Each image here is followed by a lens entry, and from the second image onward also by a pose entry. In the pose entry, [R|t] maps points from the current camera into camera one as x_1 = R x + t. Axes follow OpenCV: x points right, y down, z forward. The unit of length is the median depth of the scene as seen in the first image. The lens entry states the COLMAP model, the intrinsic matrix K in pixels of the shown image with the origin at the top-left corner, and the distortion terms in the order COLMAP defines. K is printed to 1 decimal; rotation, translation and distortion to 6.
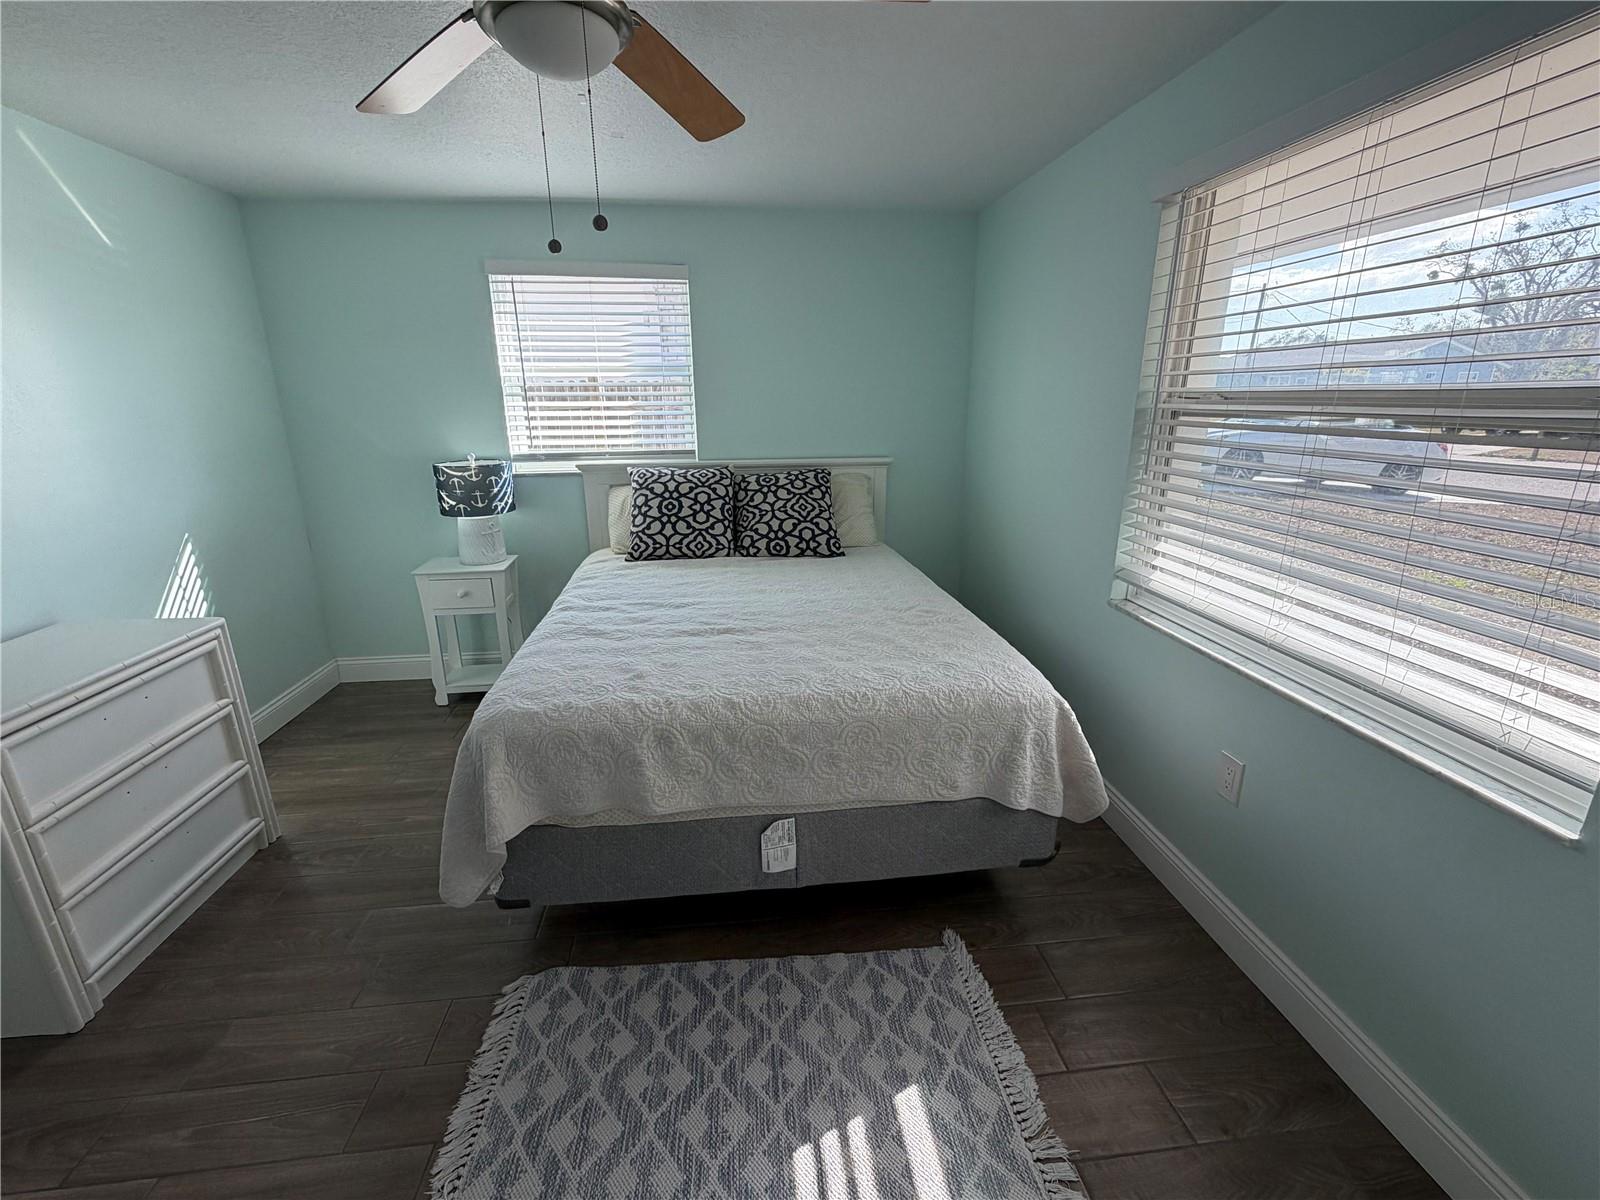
lens RADIAL K [[683.8, 0, 799.8], [0, 683.8, 601.6], [0, 0, 1]] dist [-0.001932, 0.000105]
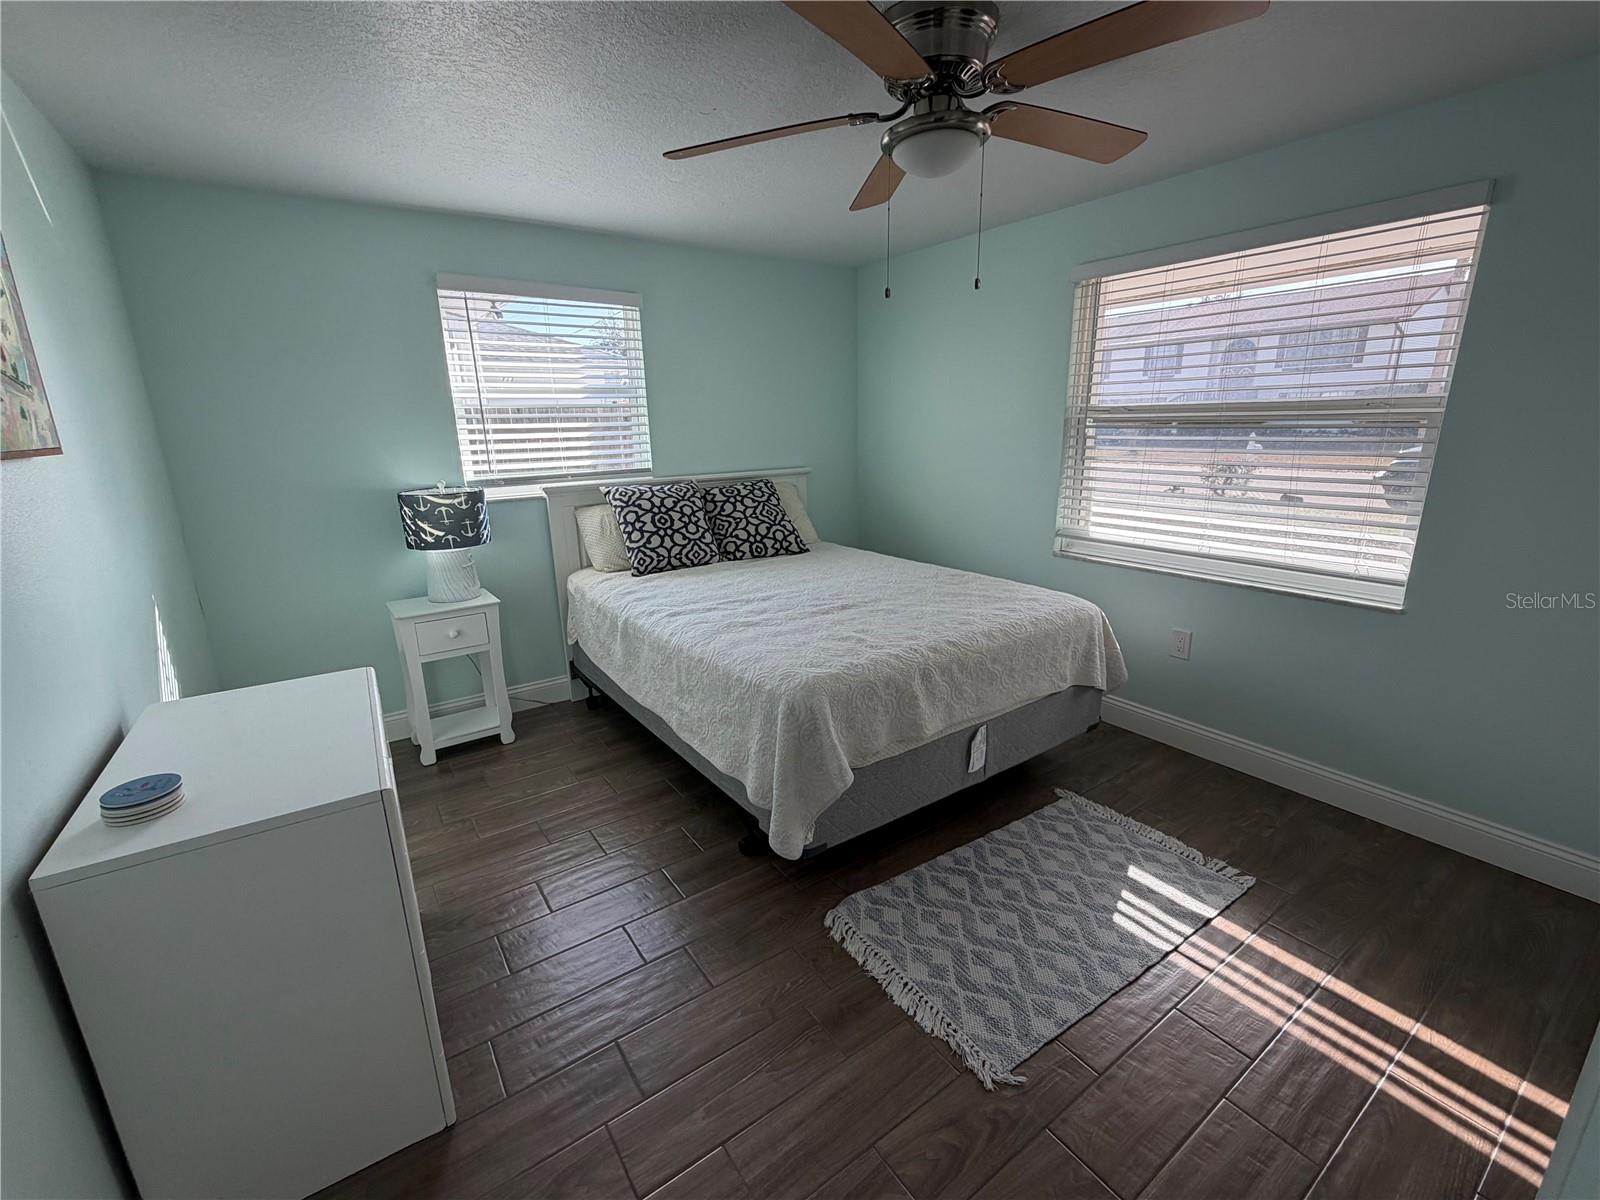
lens RADIAL K [[683.8, 0, 799.5], [0, 683.8, 600.1], [0, 0, 1]] dist [-0.001932, 0.000105]
pose [[0.880953, -0.131951, 0.454434, -0.665262], [0.149374, 0.988778, -0.002466, 0.020580], [-0.449009, 0.070053, 0.890777, -0.025210]]
